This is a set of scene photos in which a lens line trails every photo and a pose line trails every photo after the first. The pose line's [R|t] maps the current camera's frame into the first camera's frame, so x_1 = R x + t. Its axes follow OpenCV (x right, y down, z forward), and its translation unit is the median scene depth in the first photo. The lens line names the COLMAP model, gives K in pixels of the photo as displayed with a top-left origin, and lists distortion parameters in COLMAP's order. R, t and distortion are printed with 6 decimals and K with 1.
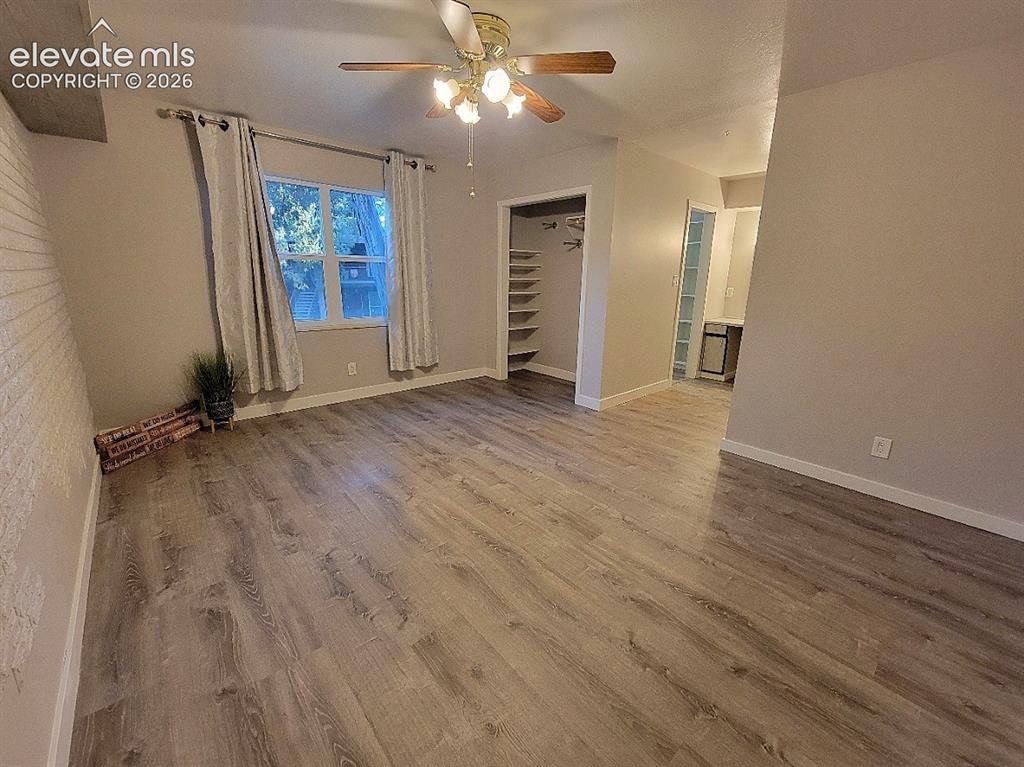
lens RADIAL K [[415.7, 0, 515.4], [0, 415.7, 380.4], [0, 0, 1]] dist [-0.008203, 0.000455]
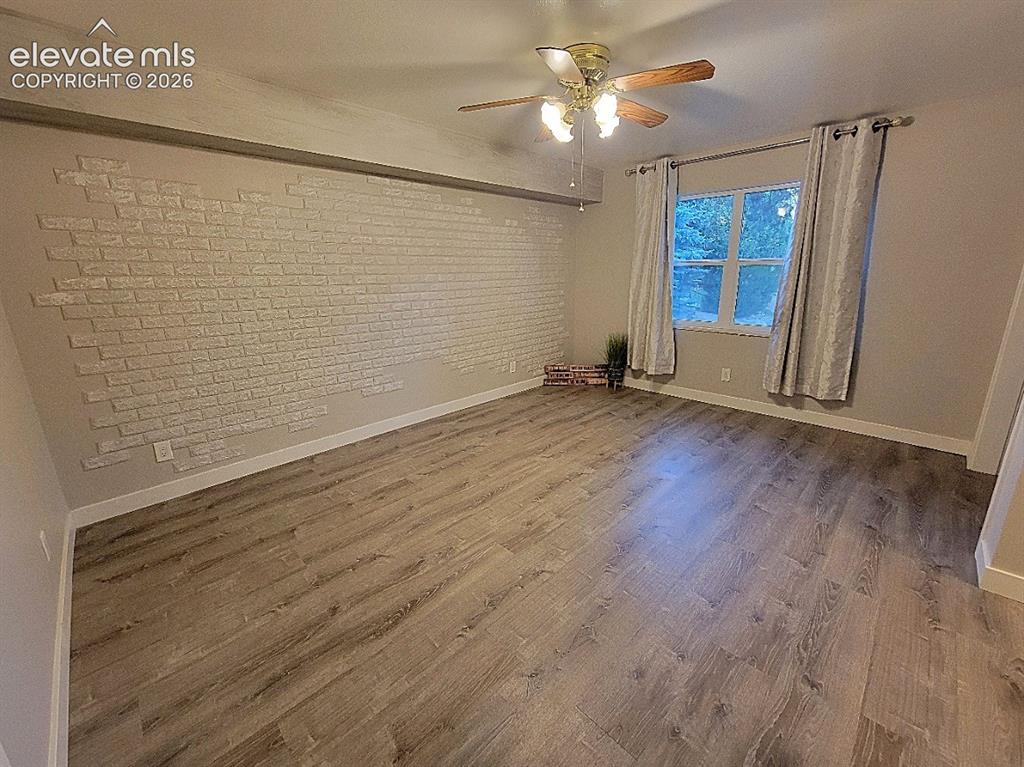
lens RADIAL K [[415.7, 0, 514.3], [0, 415.7, 379.4], [0, 0, 1]] dist [-0.008203, 0.000455]
pose [[0.053649, 0.234506, -0.970633, 0.758284], [-0.232361, 0.948282, 0.216263, -0.161448], [0.971149, 0.213935, 0.105364, 0.587137]]
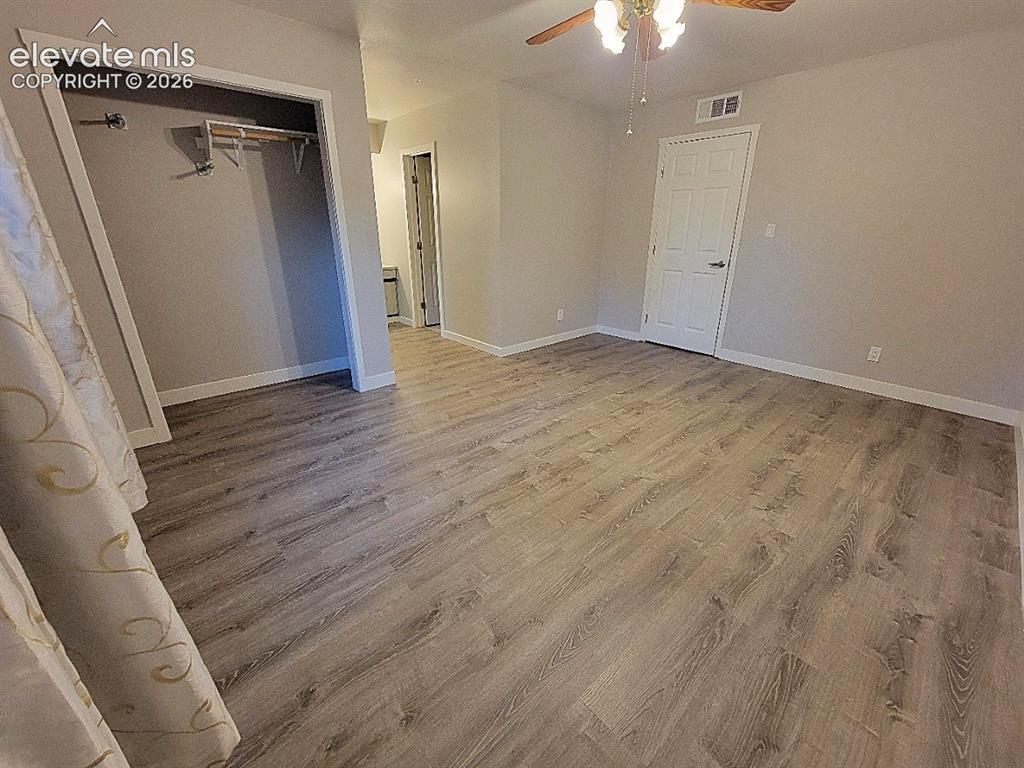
lens RADIAL K [[415.7, 0, 513.3], [0, 415.7, 384.5], [0, 0, 1]] dist [-0.008203, 0.000455]
pose [[0.003055, -0.376769, 0.926302, -0.836158], [0.245806, 0.898169, 0.364516, -0.249601], [-0.969314, 0.226577, 0.095356, 0.934971]]
